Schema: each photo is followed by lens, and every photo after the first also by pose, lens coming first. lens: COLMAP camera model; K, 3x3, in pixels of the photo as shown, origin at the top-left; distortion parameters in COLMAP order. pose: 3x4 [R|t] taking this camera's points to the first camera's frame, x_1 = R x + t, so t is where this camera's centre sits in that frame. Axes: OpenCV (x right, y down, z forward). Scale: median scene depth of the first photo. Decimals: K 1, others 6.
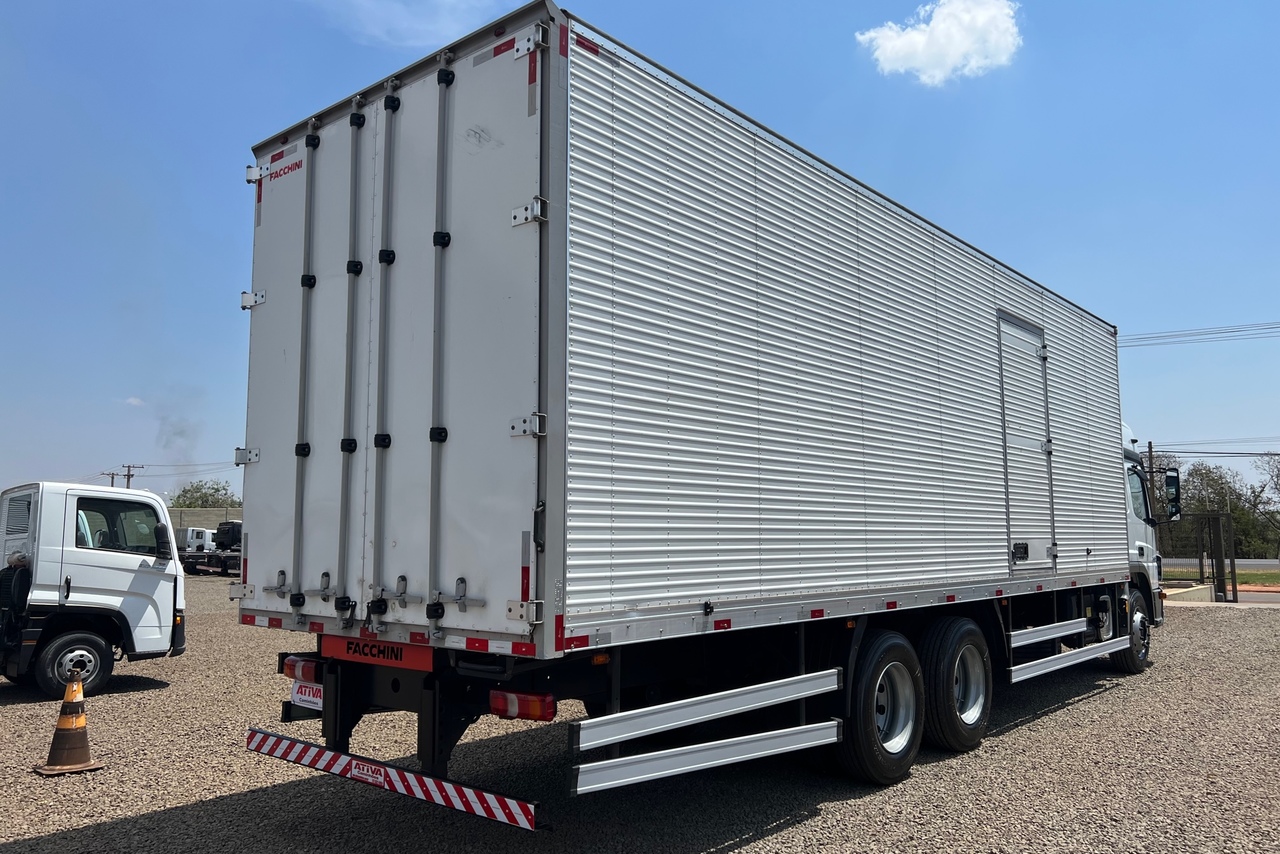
lens RADIAL K [[950.2, 0, 640.0], [0, 950.2, 427.0], [0, 0, 1]] dist [0.131675, -0.247639]
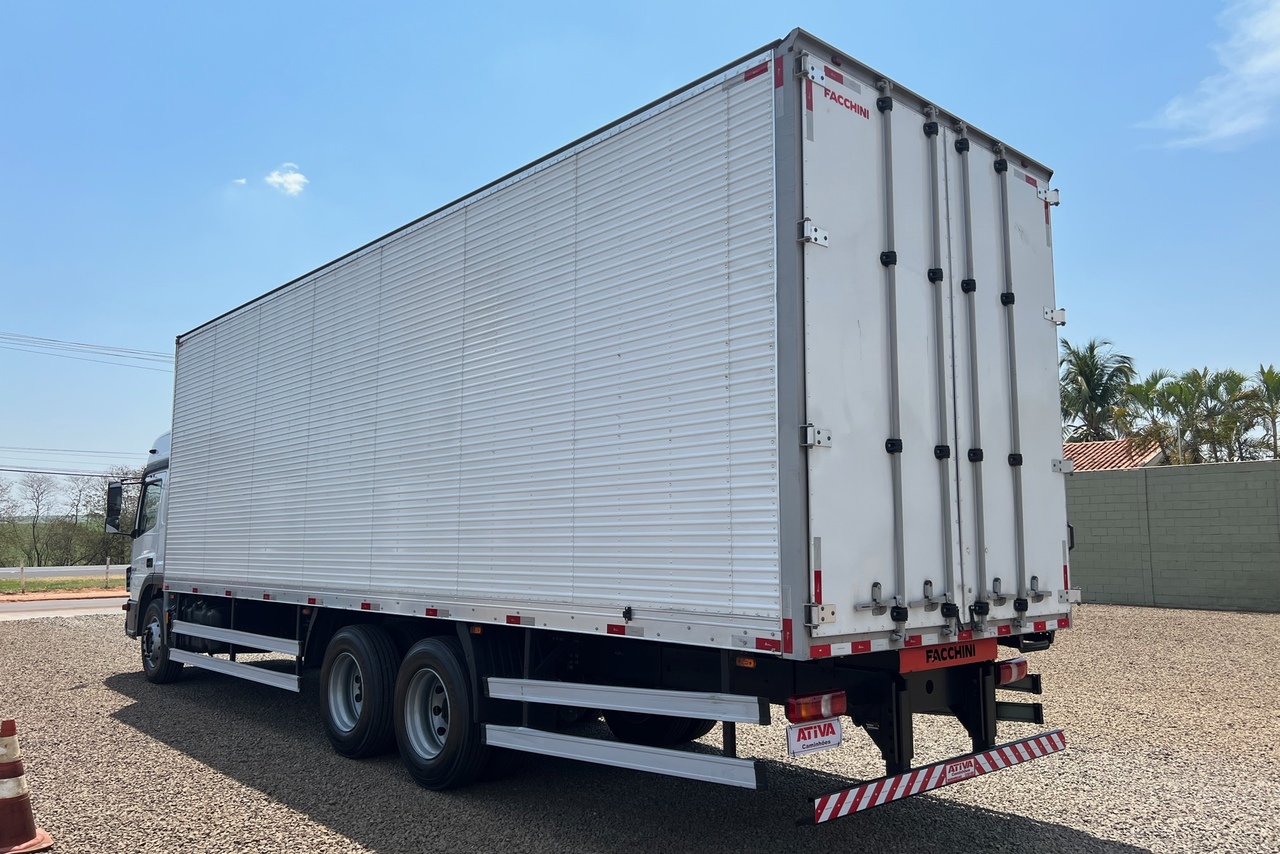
lens RADIAL K [[961.1, 0, 657.9], [0, 961.1, 421.5], [0, 0, 1]] dist [0.101759, -0.161844]
pose [[0.109885, 0.125646, 0.985971, -1.378175], [-0.108790, 0.987539, -0.113721, 0.139154], [-0.987973, -0.094767, 0.122185, 1.208328]]
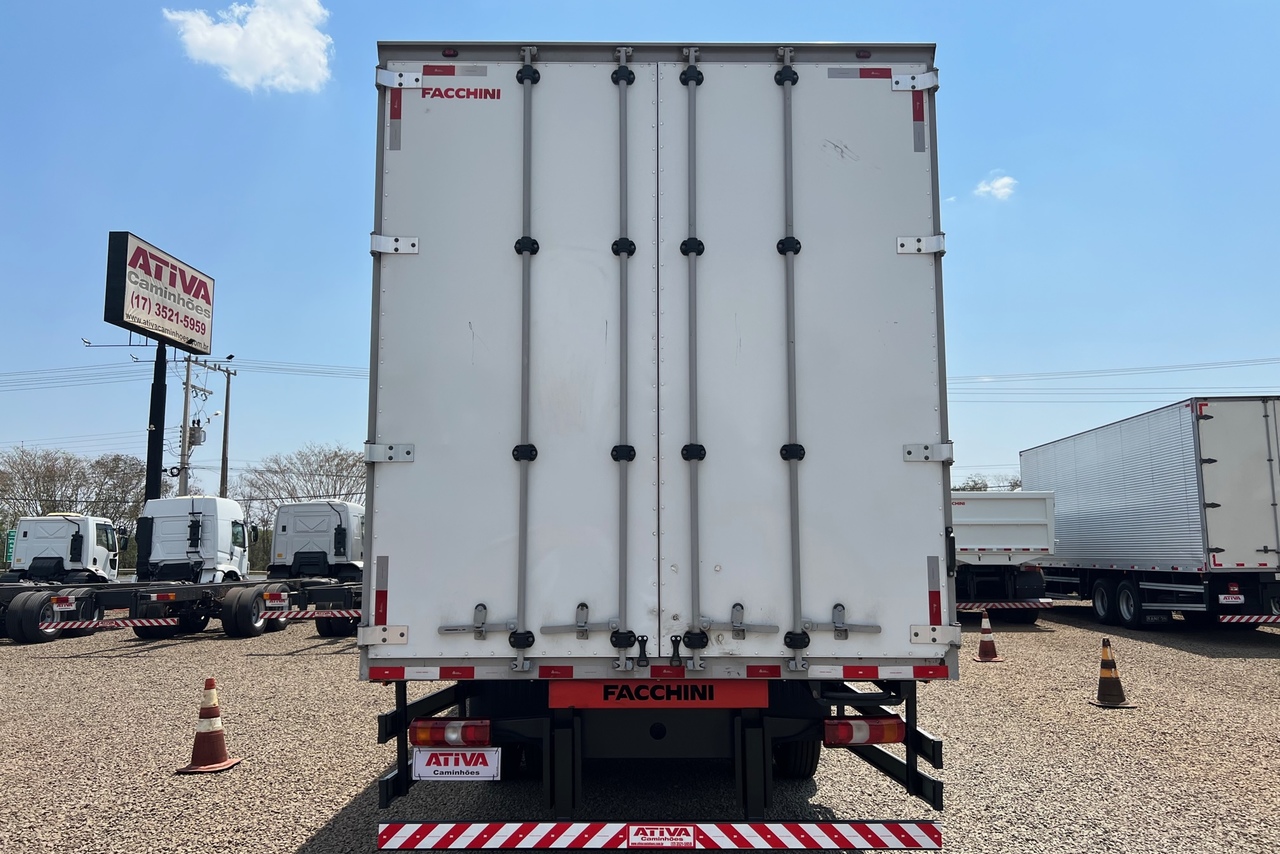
lens RADIAL K [[950.2, 0, 640.0], [0, 950.2, 427.0], [0, 0, 1]] dist [0.131675, -0.247639]
pose [[0.752791, 0.084218, 0.652850, -0.872595], [-0.072416, 0.996358, -0.045029, 0.034355], [-0.654264, -0.013379, 0.756148, 0.361224]]
